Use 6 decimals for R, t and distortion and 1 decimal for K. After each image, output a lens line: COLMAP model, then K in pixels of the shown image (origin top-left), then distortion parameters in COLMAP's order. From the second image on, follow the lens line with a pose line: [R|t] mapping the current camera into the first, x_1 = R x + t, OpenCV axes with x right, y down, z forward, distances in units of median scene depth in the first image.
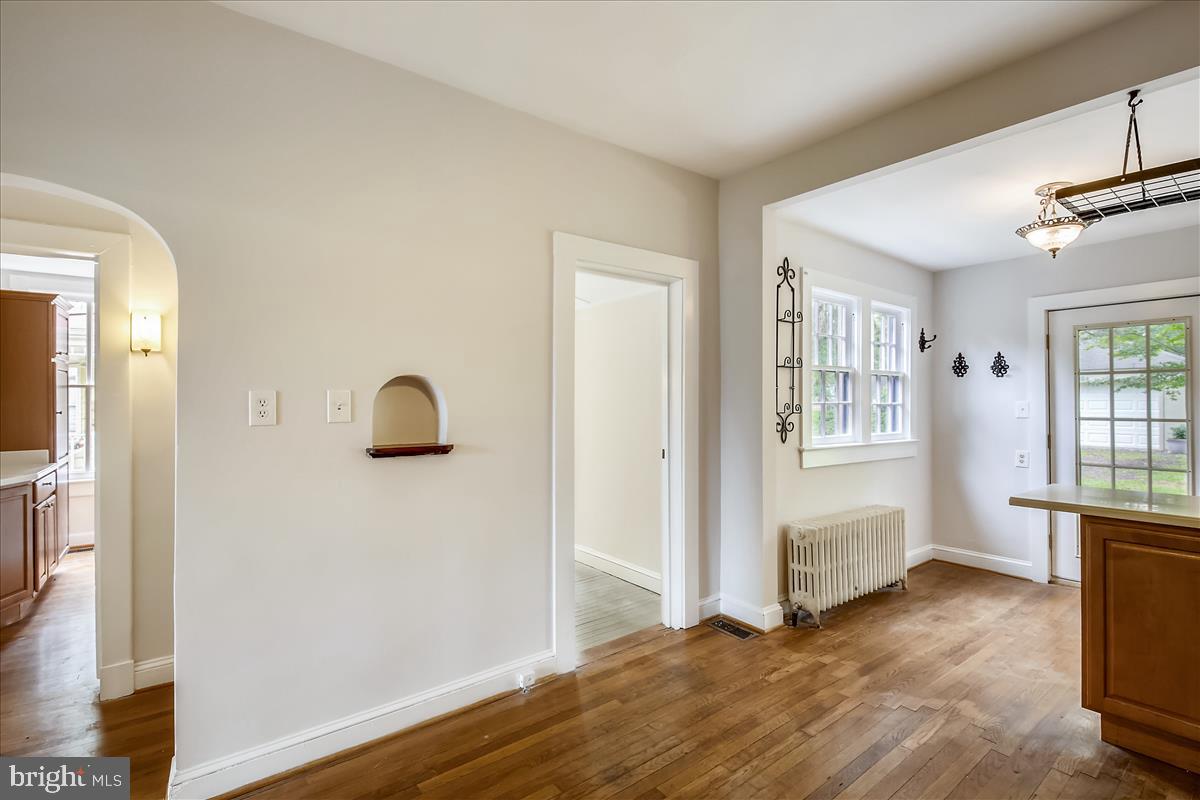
lens RADIAL K [[555.0, 0, 601.1], [0, 555.0, 387.1], [0, 0, 1]] dist [0.000752, -0.000435]
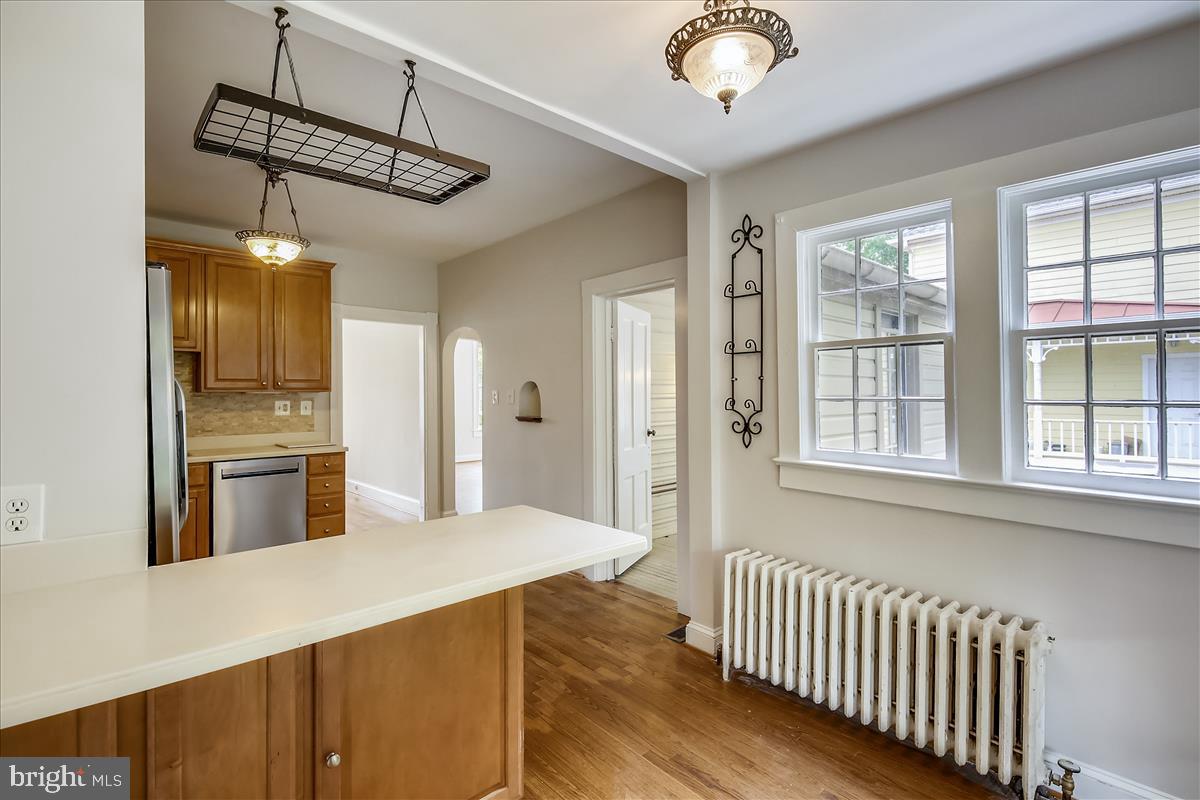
lens RADIAL K [[555.0, 0, 601.1], [0, 555.0, 387.1], [0, 0, 1]] dist [0.000752, -0.000435]
pose [[0.086303, -0.011477, -0.996203, 1.125070], [0.023099, 0.999688, -0.009516, 0.015928], [0.996001, -0.022190, 0.086541, 0.731026]]
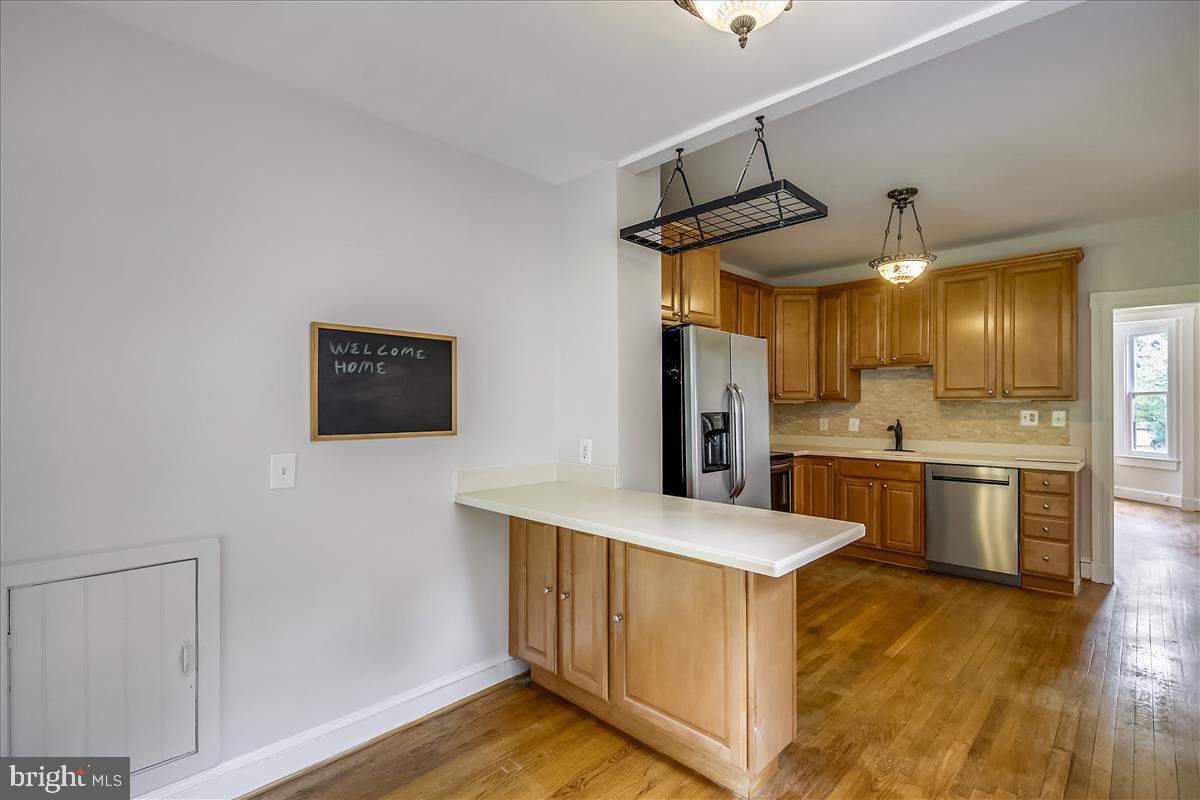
lens RADIAL K [[552.8, 0, 600.7], [0, 552.8, 404.1], [0, 0, 1]] dist [-0.002946, -0.001060]
pose [[-0.989315, -0.002732, -0.145767, 0.869276], [0.000353, 0.999777, -0.021136, 0.030143], [0.145792, -0.020962, -0.989093, 1.153461]]
